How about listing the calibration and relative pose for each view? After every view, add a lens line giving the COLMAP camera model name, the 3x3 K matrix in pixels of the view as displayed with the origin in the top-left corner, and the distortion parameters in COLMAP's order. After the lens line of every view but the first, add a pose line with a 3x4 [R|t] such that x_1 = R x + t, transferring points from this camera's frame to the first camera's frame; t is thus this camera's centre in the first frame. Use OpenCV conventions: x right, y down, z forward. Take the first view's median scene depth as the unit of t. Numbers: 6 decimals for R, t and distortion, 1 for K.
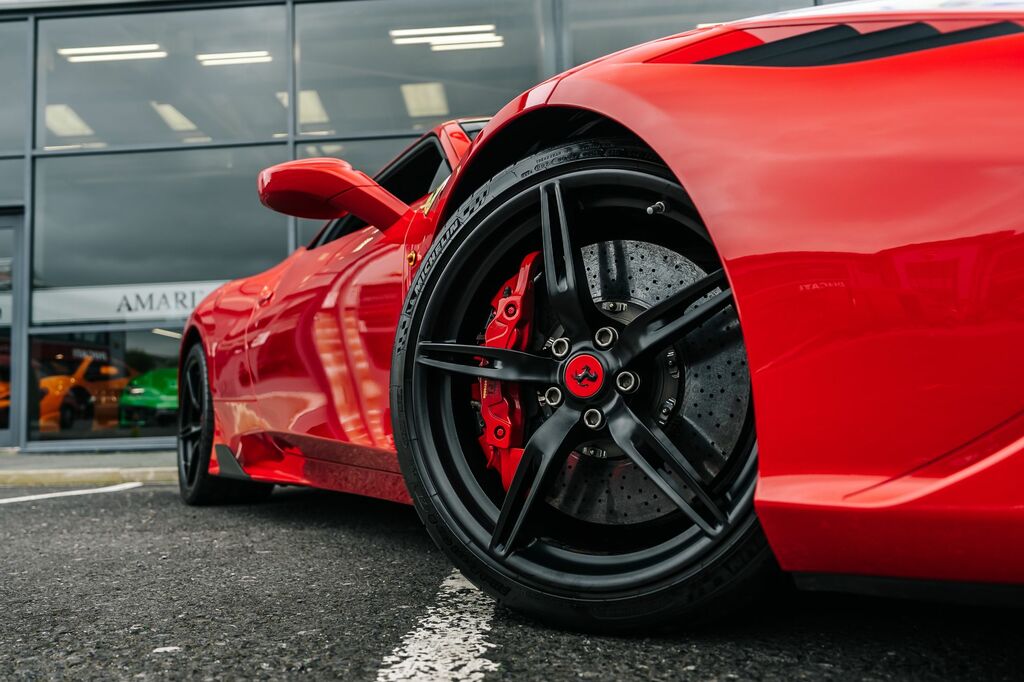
lens RADIAL K [[875.9, 0, 512.0], [0, 875.9, 341.0], [0, 0, 1]] dist [-0.003956, 0.001427]
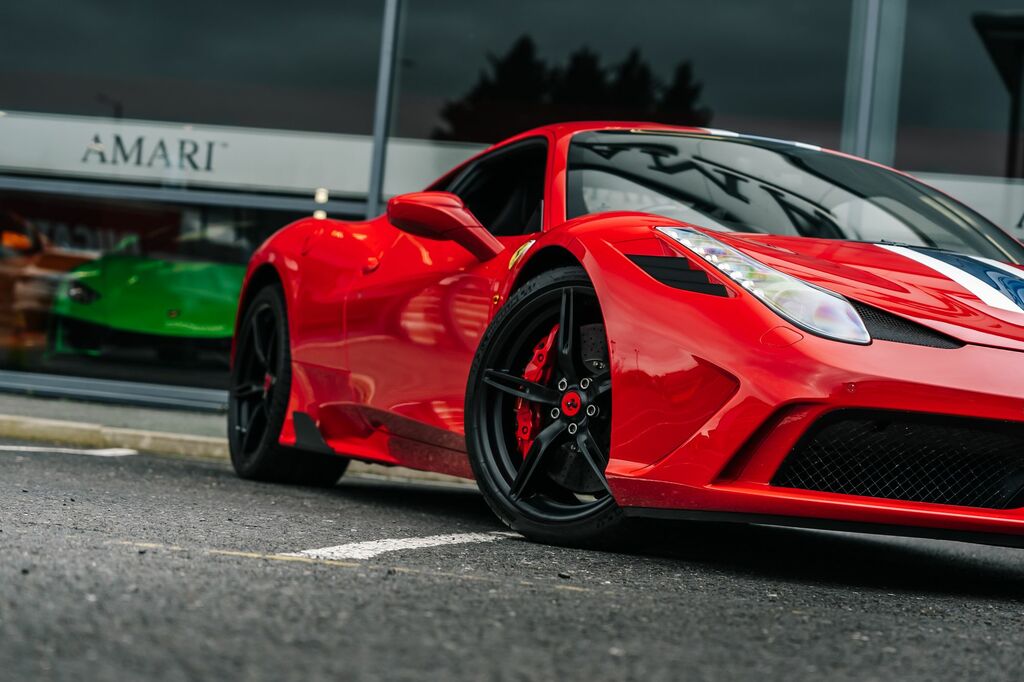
lens RADIAL K [[2243.5, 0, 492.8], [0, 2243.5, 340.9], [0, 0, 1]] dist [-0.025187, -0.157876]
pose [[0.978703, 0.118956, -0.167302, 0.594666], [-0.108683, 0.991658, 0.069305, -0.339548], [0.174151, -0.049647, 0.983467, -3.072538]]
